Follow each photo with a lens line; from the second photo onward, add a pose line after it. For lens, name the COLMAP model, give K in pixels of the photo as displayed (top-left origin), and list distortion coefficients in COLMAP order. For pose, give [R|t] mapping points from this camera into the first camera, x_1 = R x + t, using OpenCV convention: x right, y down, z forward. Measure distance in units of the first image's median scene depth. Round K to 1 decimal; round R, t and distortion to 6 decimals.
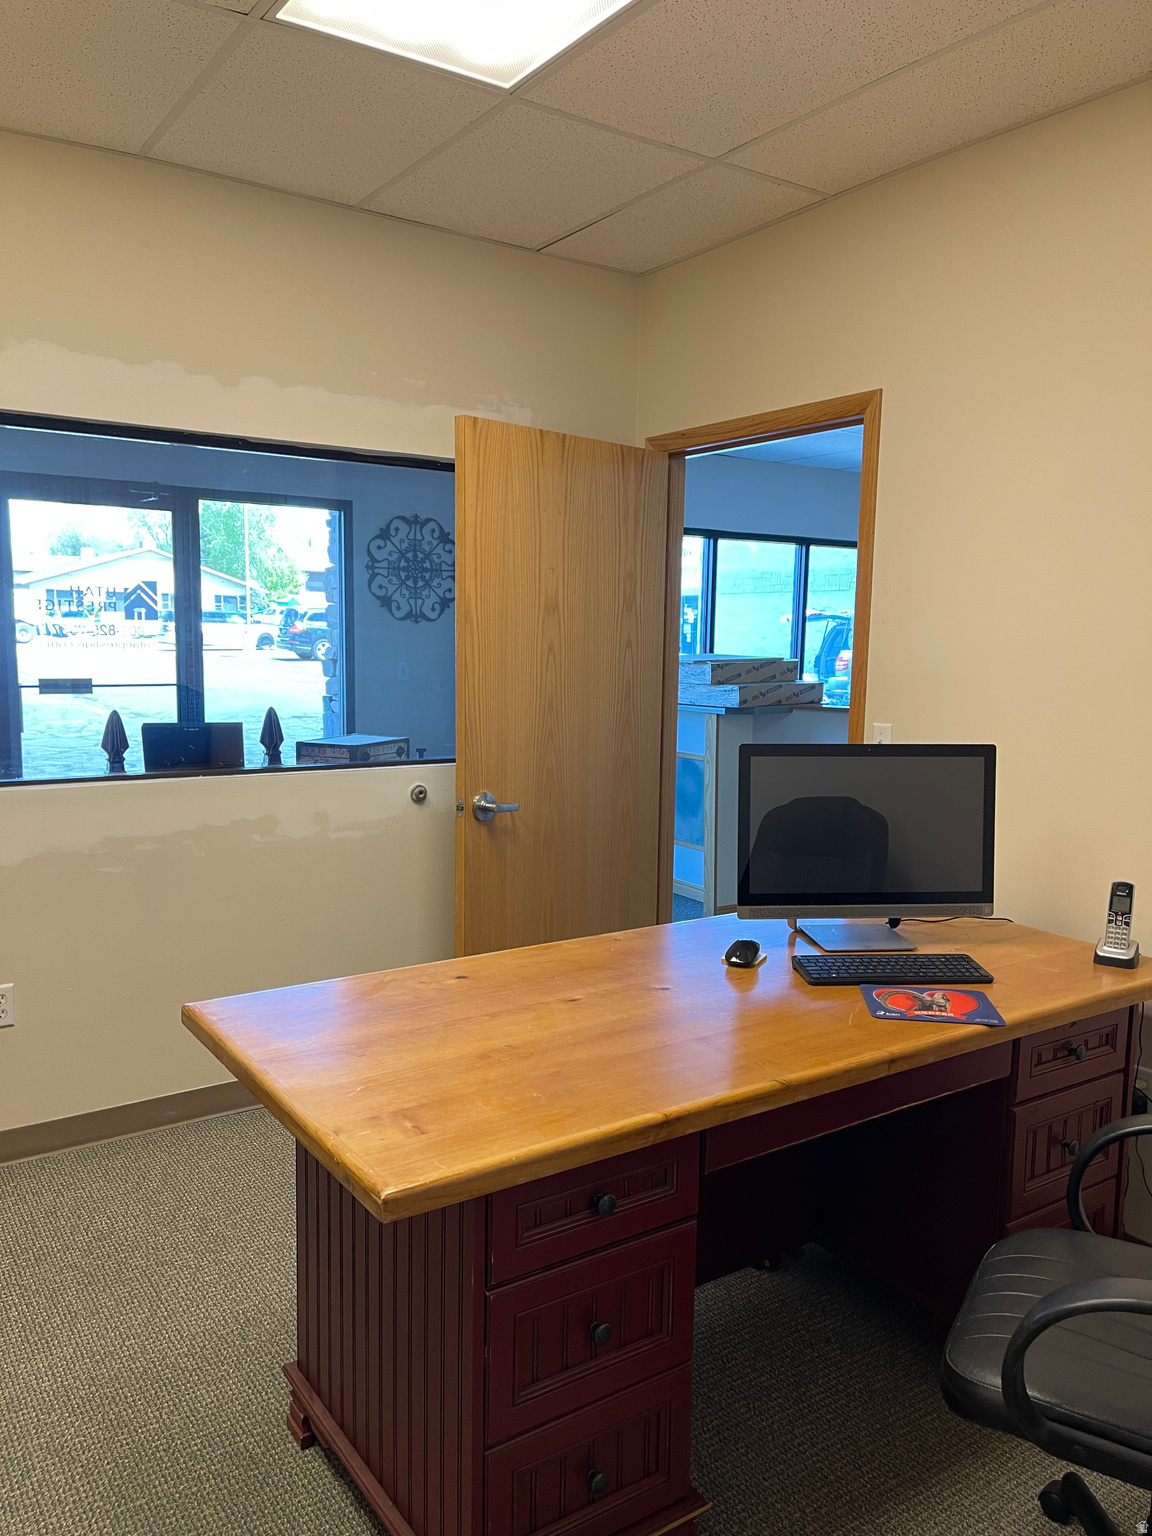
lens RADIAL K [[1167.0, 0, 581.5], [0, 1167.0, 770.9], [0, 0, 1]] dist [0.062118, -0.085651]
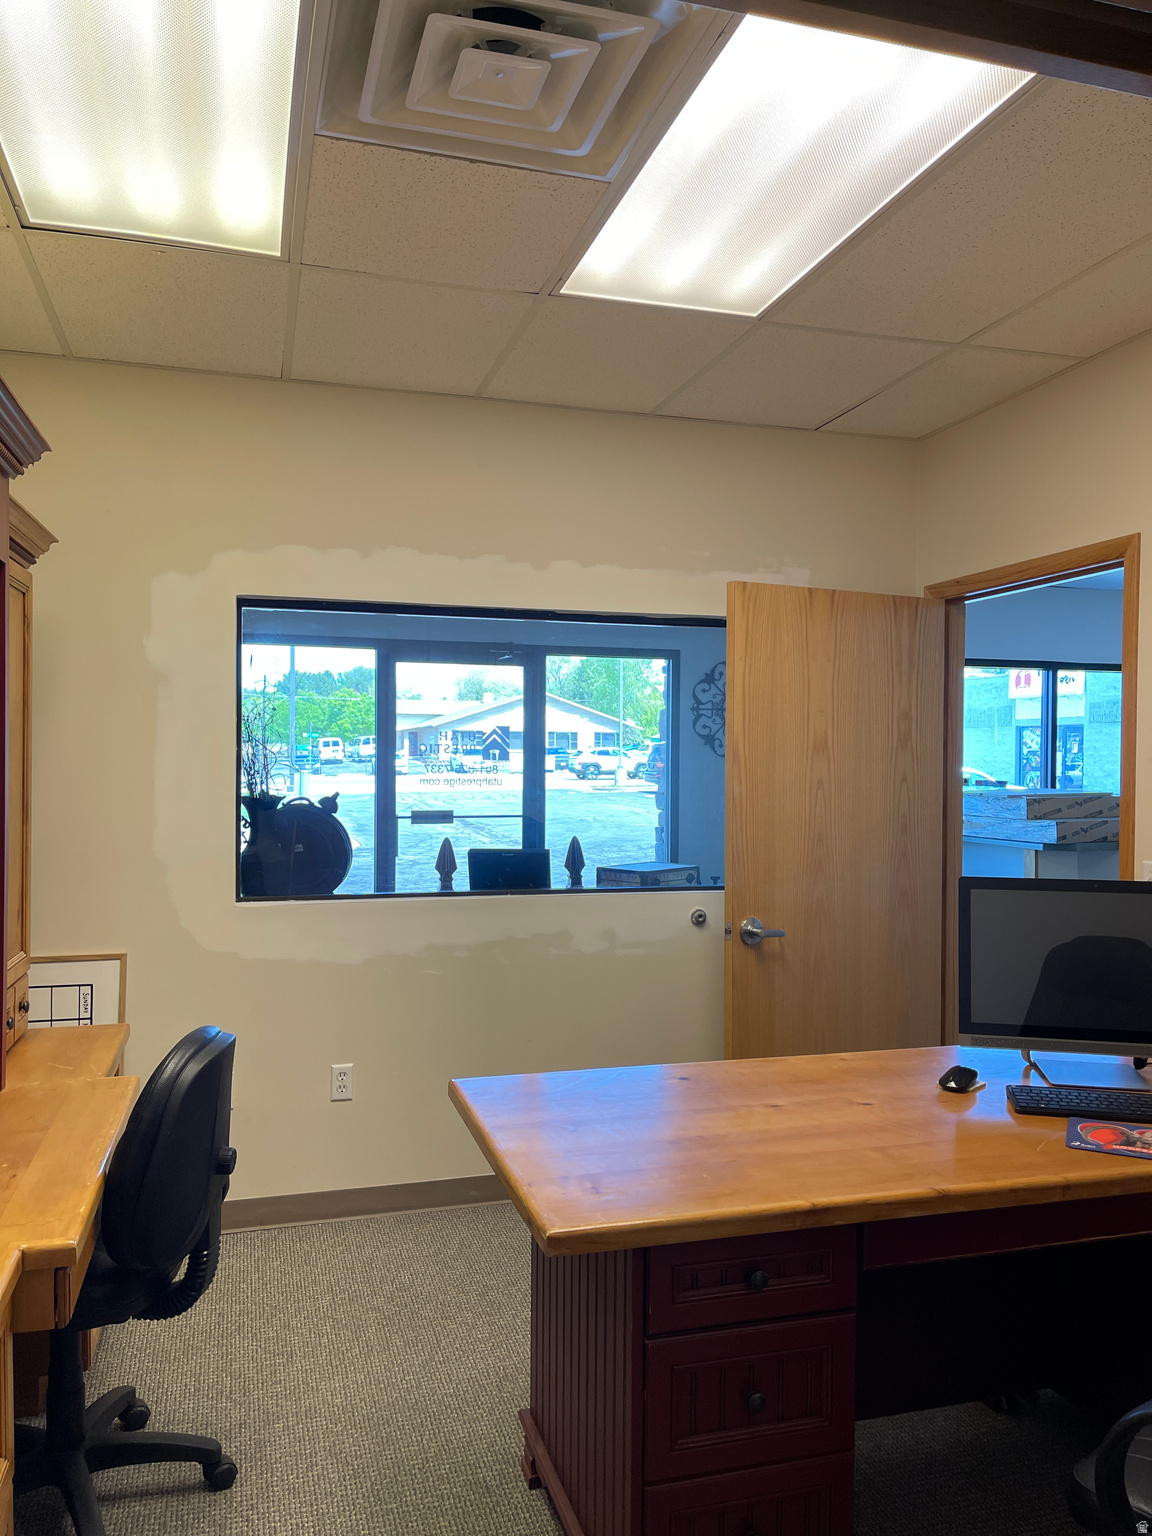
lens RADIAL K [[1167.0, 0, 581.4], [0, 1167.0, 760.3], [0, 0, 1]] dist [0.062118, -0.085651]
pose [[0.950379, -0.008076, -0.310990, 0.103040], [-0.029800, 0.992703, -0.116847, 0.005031], [0.309664, 0.120317, 0.943203, -0.086297]]
